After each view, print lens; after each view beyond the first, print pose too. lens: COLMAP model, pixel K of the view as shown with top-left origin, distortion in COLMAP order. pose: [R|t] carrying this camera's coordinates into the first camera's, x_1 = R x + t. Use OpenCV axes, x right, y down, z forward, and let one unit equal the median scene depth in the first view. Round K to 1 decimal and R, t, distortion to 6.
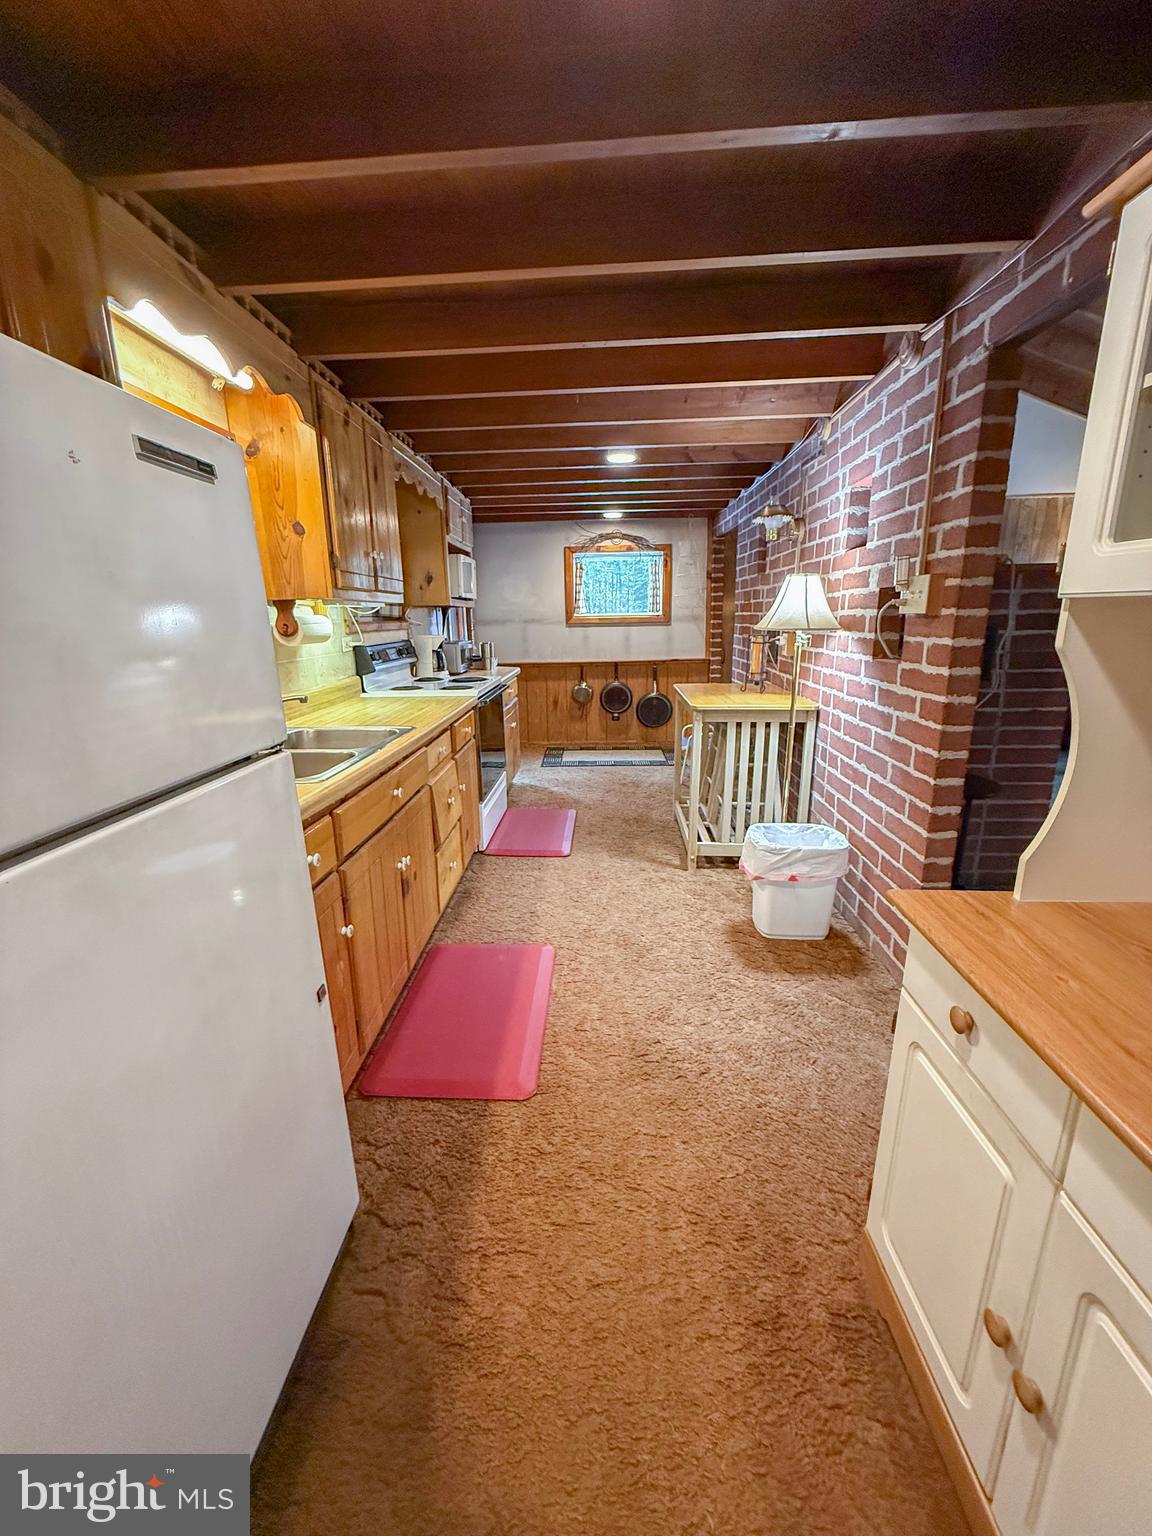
lens RADIAL K [[607.6, 0, 565.5], [0, 607.6, 770.6], [0, 0, 1]] dist [-0.000463, -0.000365]
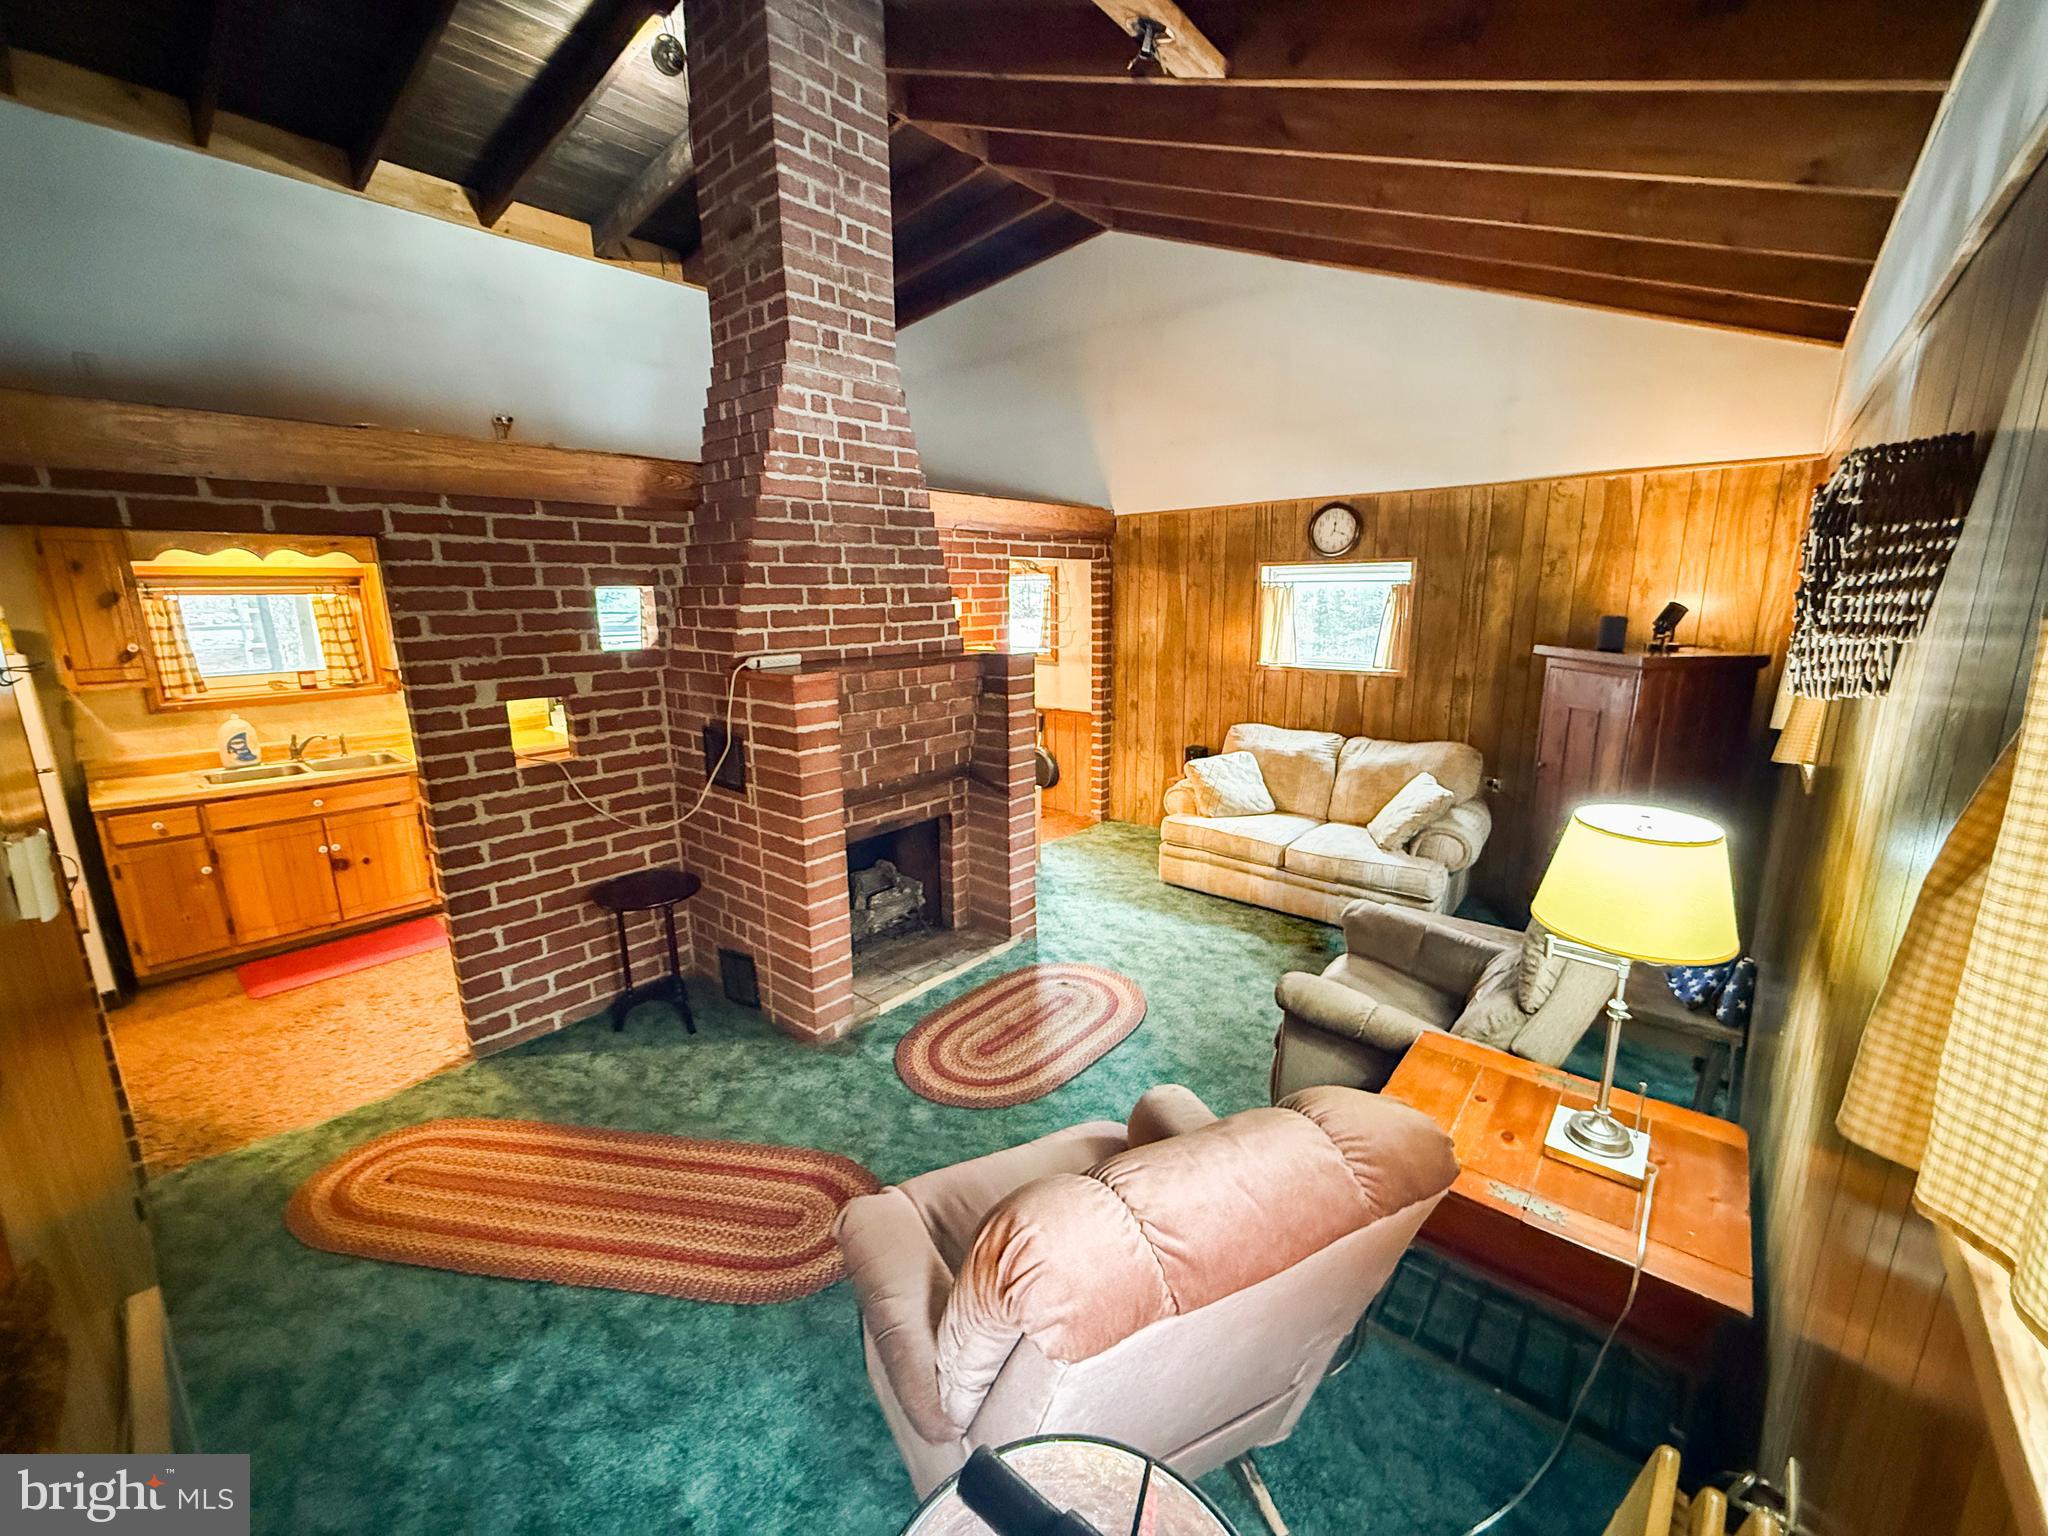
lens RADIAL K [[810.2, 0, 1010.3], [0, 810.2, 757.7], [0, 0, 1]] dist [-0.000463, -0.000365]
pose [[0.788636, 0.134491, -0.599971, 1.649102], [-0.156437, 0.987562, 0.015744, -0.274552], [0.594627, 0.081442, 0.799867, 0.290775]]
